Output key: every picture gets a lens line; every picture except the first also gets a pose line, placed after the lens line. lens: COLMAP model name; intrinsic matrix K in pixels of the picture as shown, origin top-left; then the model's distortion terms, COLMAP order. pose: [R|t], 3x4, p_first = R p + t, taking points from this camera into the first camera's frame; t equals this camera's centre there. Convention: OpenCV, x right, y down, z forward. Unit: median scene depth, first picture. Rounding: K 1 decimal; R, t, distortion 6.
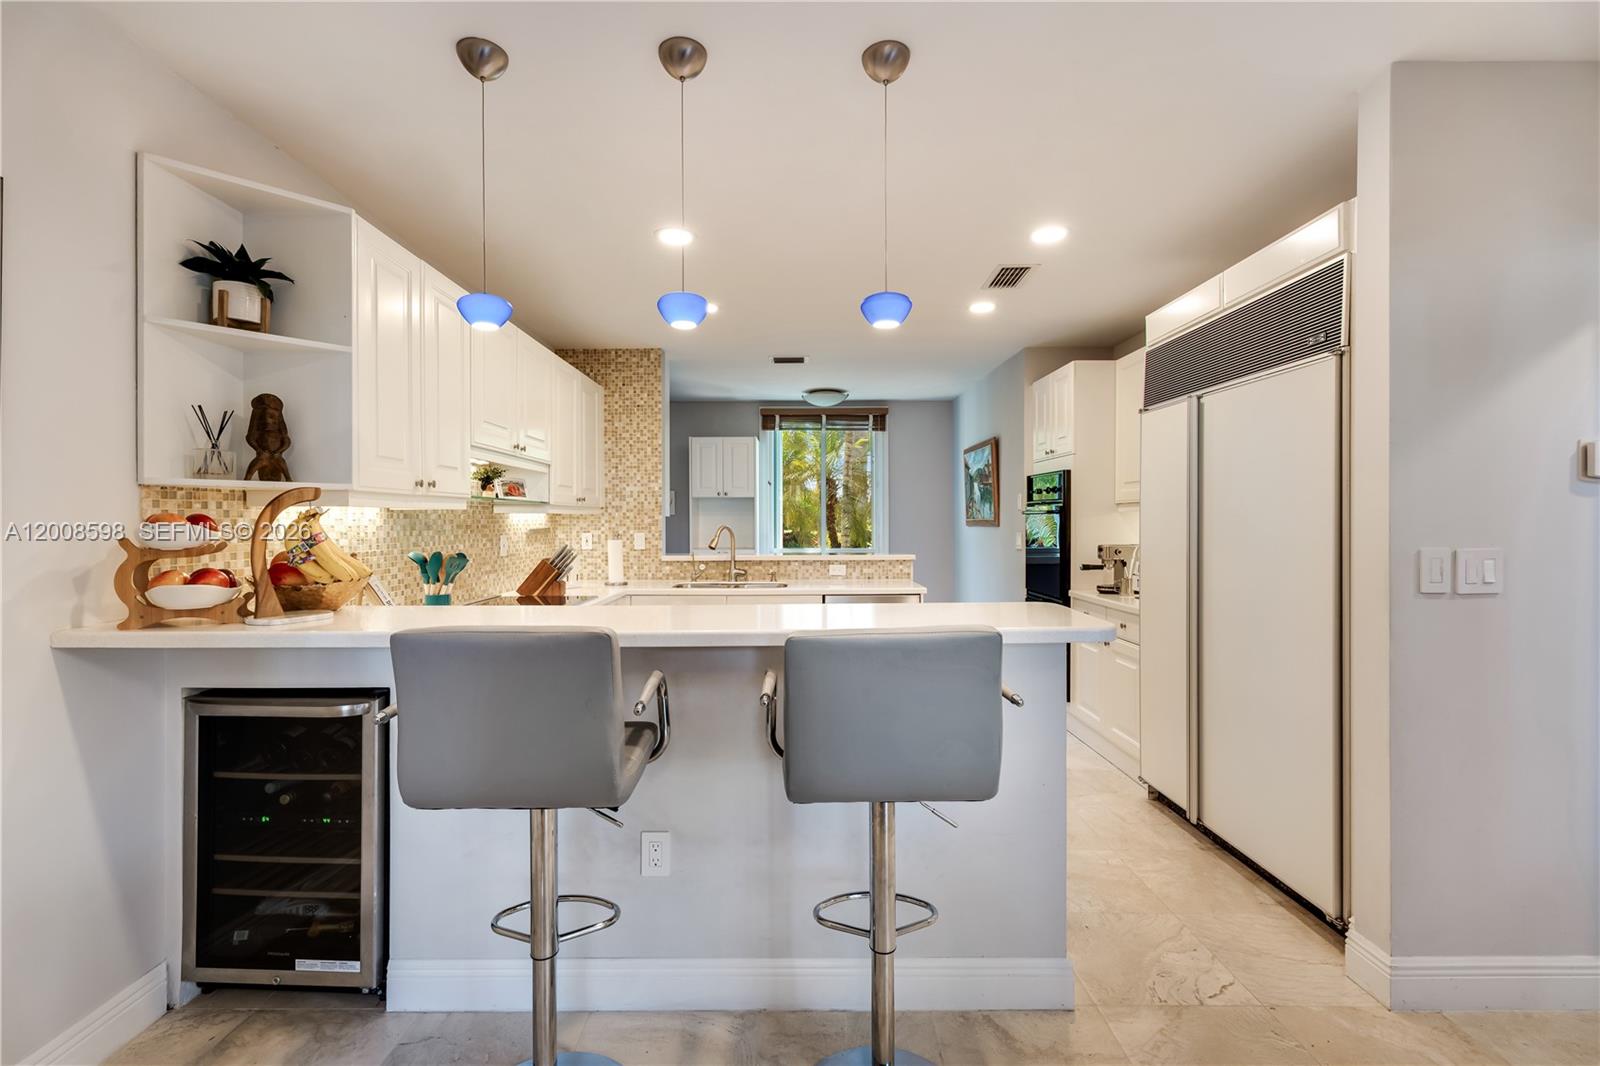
lens RADIAL K [[711.4, 0, 791.1], [0, 711.4, 525.8], [0, 0, 1]] dist [0.001734, -0.000382]
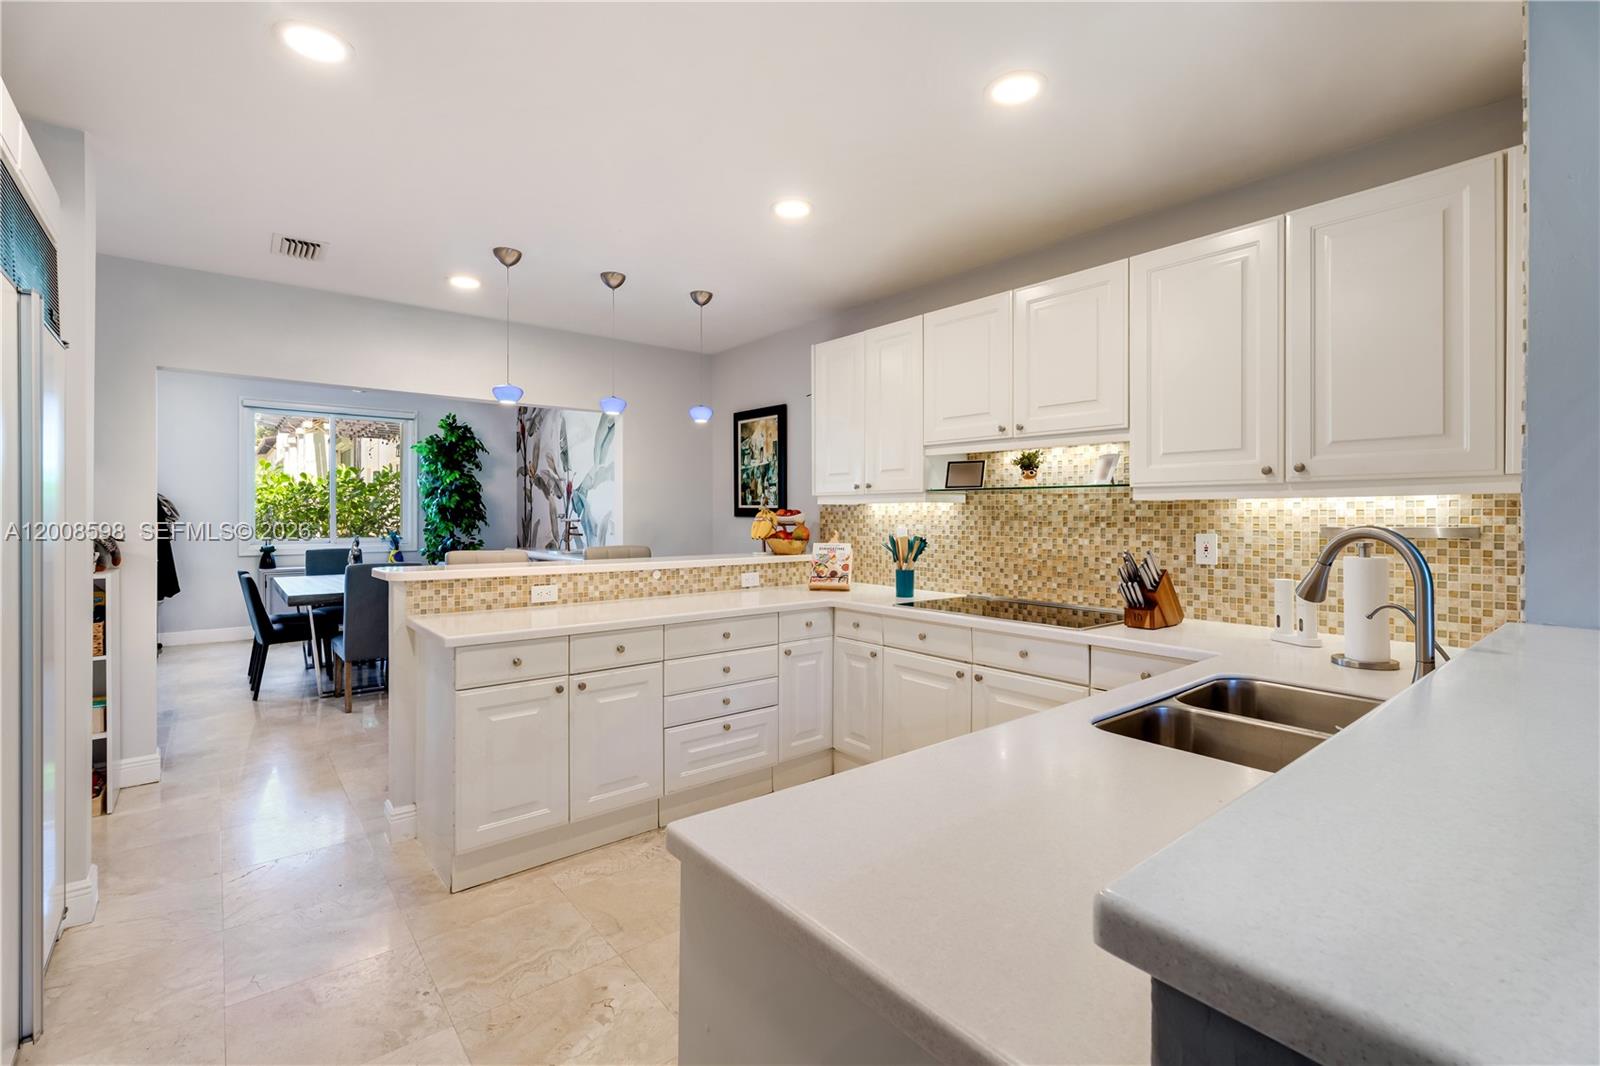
lens RADIAL K [[711.4, 0, 794.2], [0, 711.4, 511.7], [0, 0, 1]] dist [0.001734, -0.000382]
pose [[-0.774371, -0.001383, -0.632730, 0.320158], [-0.004485, 0.999984, 0.003304, -0.007409], [0.632716, 0.005396, -0.774365, 1.281342]]
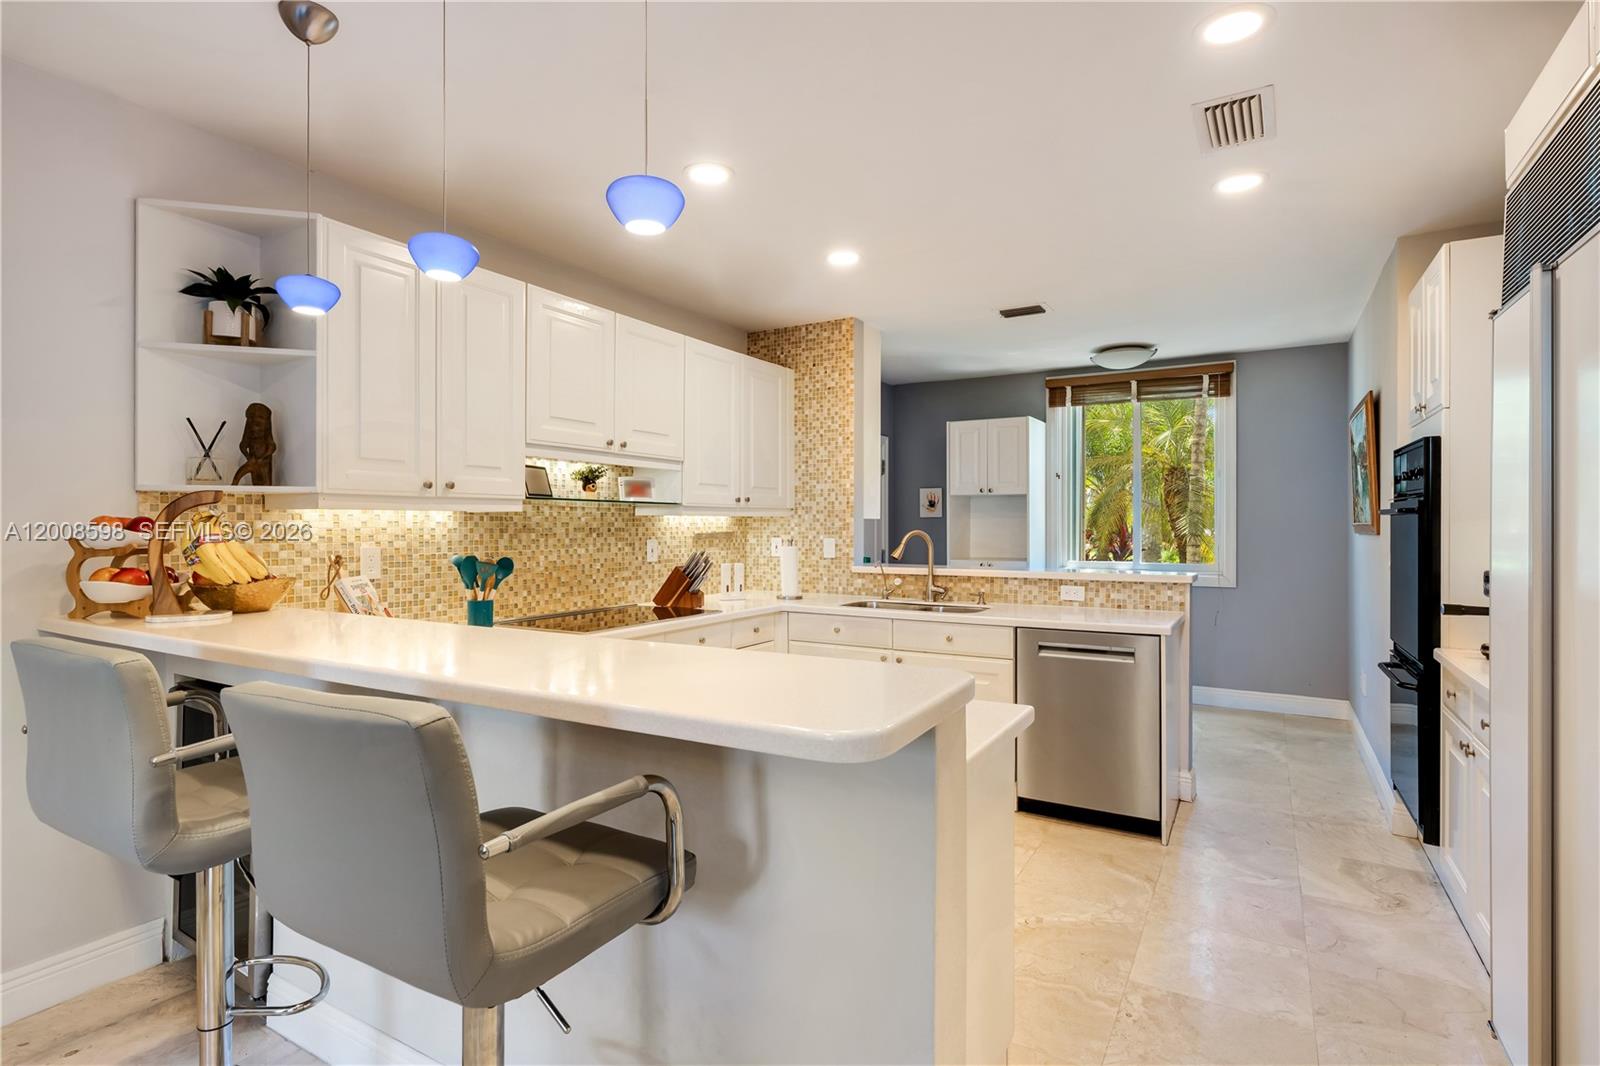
lens RADIAL K [[798.2, 0, 789.9], [0, 798.2, 527.8], [0, 0, 1]] dist [-0.003092, 0.001735]
pose [[0.861348, 0.005348, -0.507987, 0.282060], [-0.006460, 0.999979, -0.000426, -0.002442], [0.507974, 0.003649, 0.861365, 0.195587]]
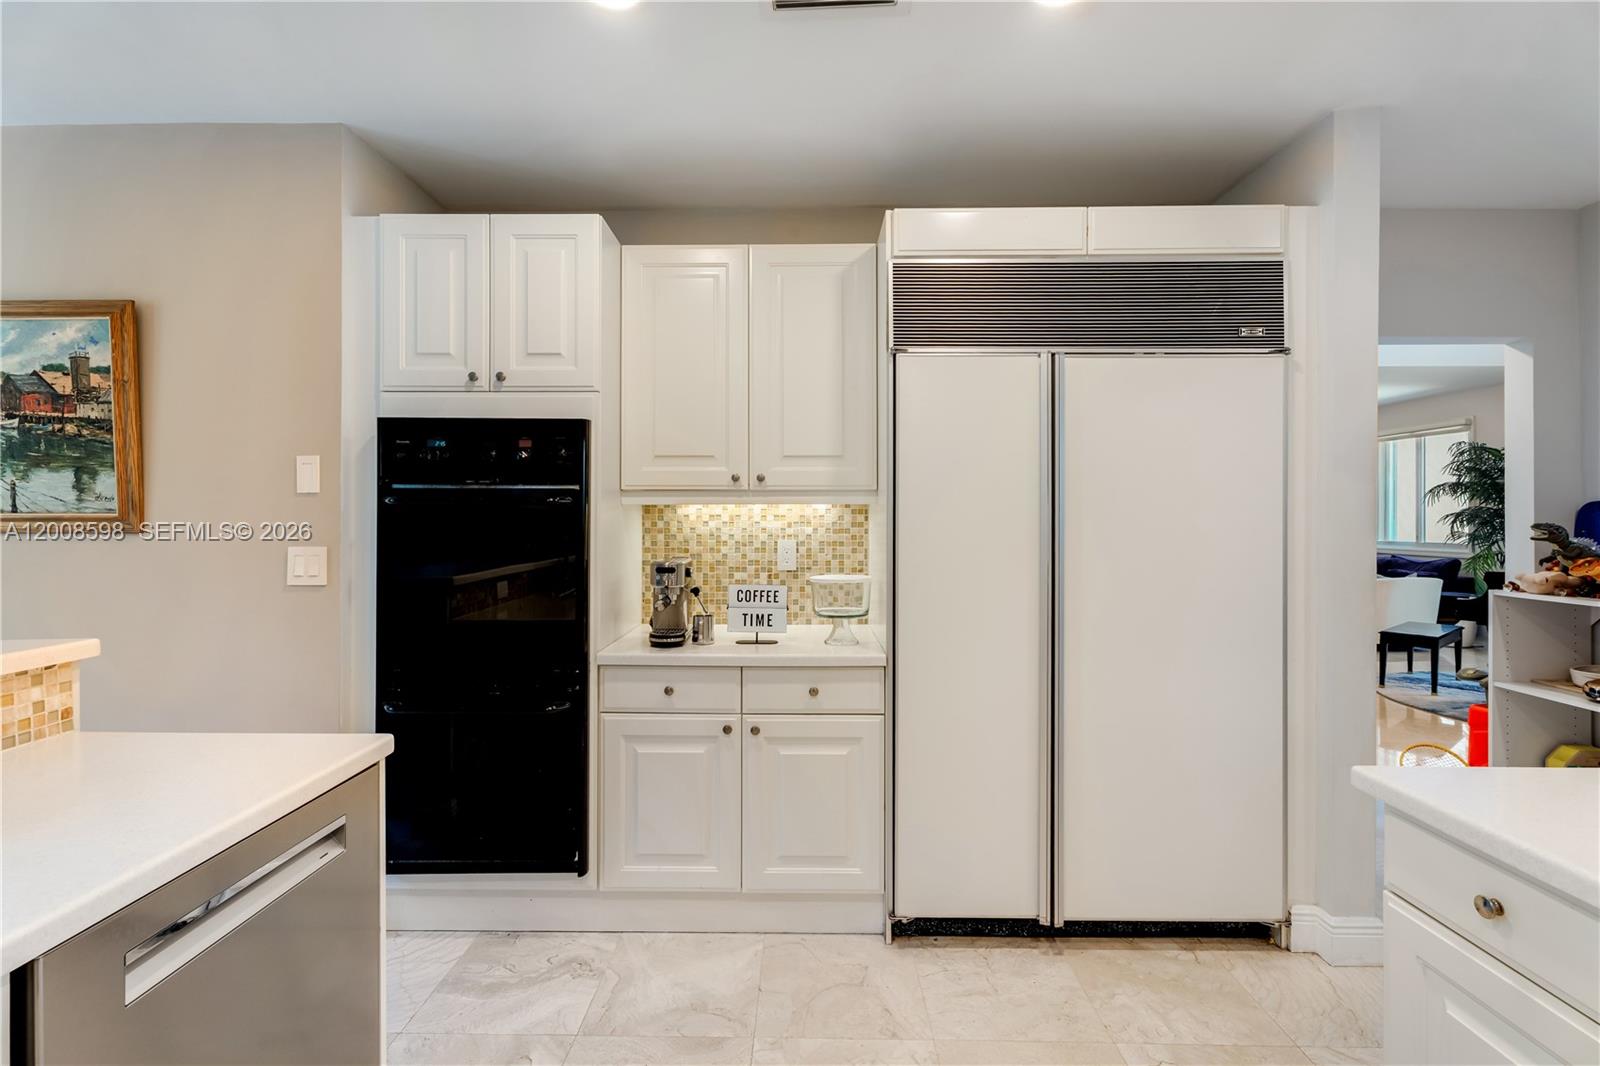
lens RADIAL K [[711.4, 0, 800.7], [0, 711.4, 517.9], [0, 0, 1]] dist [0.001734, -0.000382]
pose [[0.016323, 0.001073, 0.999866, -0.128908], [0.004523, 0.999989, -0.001147, -0.007070], [-0.999857, 0.004541, 0.016318, 0.878496]]
